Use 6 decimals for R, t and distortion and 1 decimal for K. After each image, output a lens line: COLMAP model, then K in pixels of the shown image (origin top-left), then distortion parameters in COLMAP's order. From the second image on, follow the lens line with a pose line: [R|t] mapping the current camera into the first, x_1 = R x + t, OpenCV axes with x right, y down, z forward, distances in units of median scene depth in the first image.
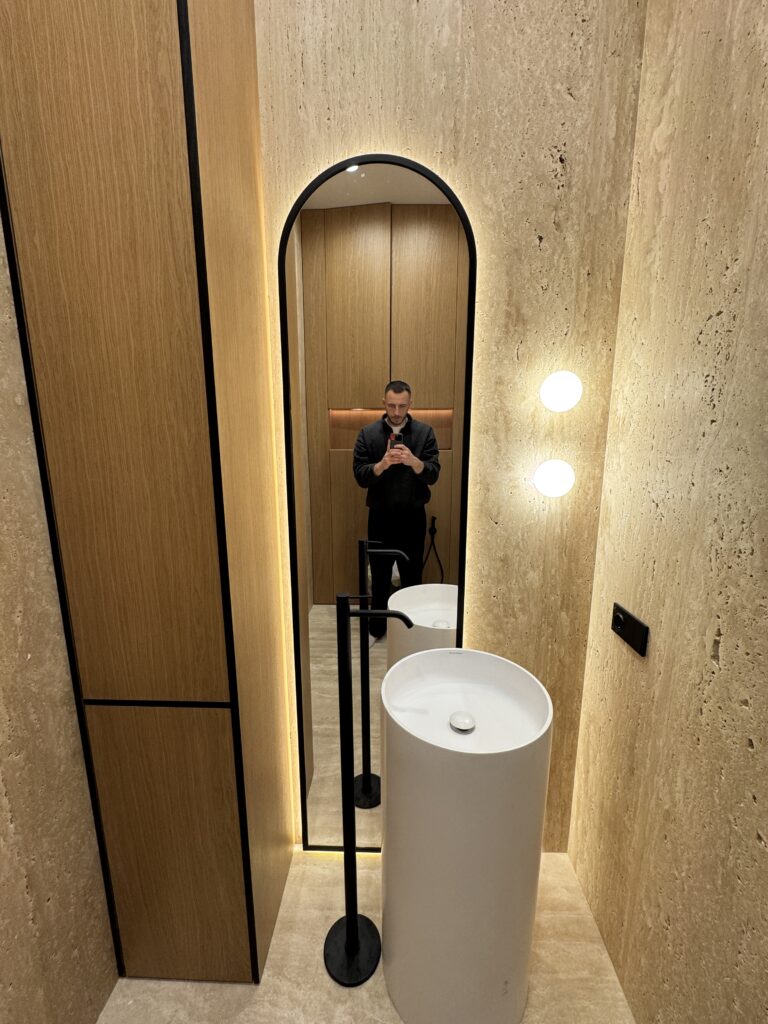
lens RADIAL K [[407.7, 0, 384.0], [0, 407.7, 512.0], [0, 0, 1]] dist [-0.002661, 0.000508]
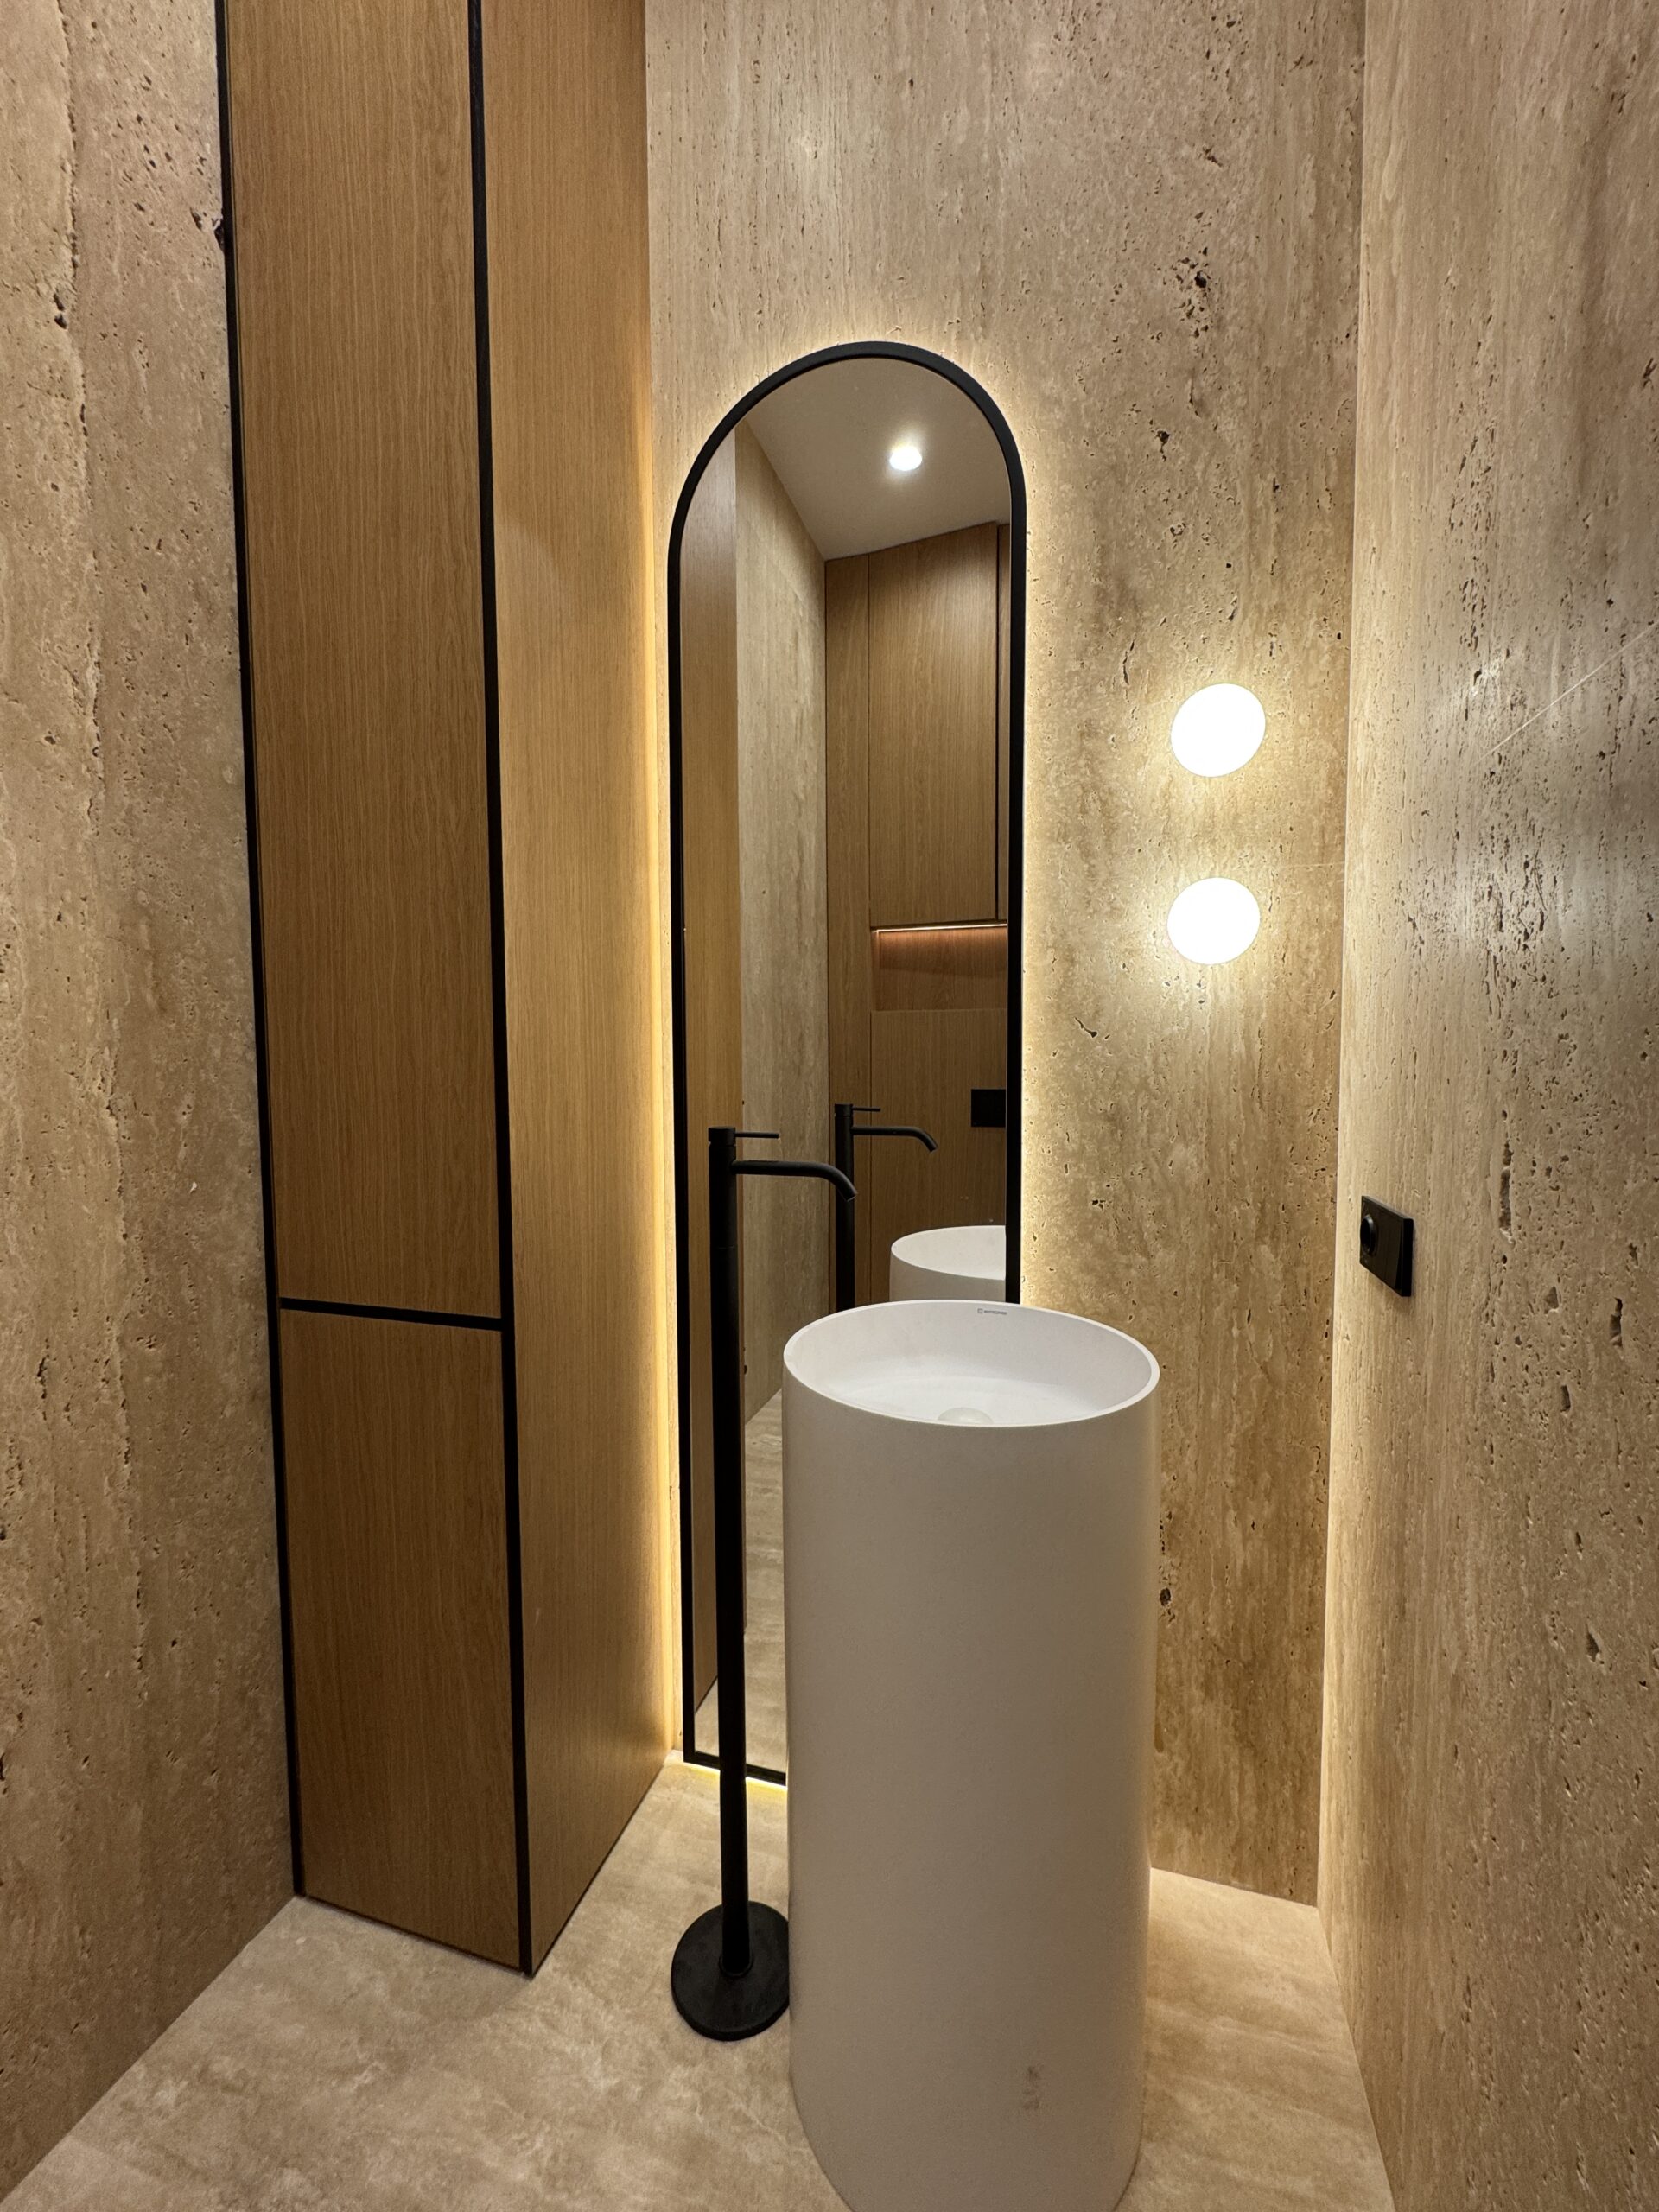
lens RADIAL K [[880.7, 0, 829.5], [0, 880.7, 1106.0], [0, 0, 1]] dist [-0.002661, 0.000508]
pose [[0.966460, 0.010810, -0.256588, 0.281529], [-0.042727, 0.991957, -0.119144, 0.274438], [0.253236, 0.126111, 0.959149, -0.014212]]
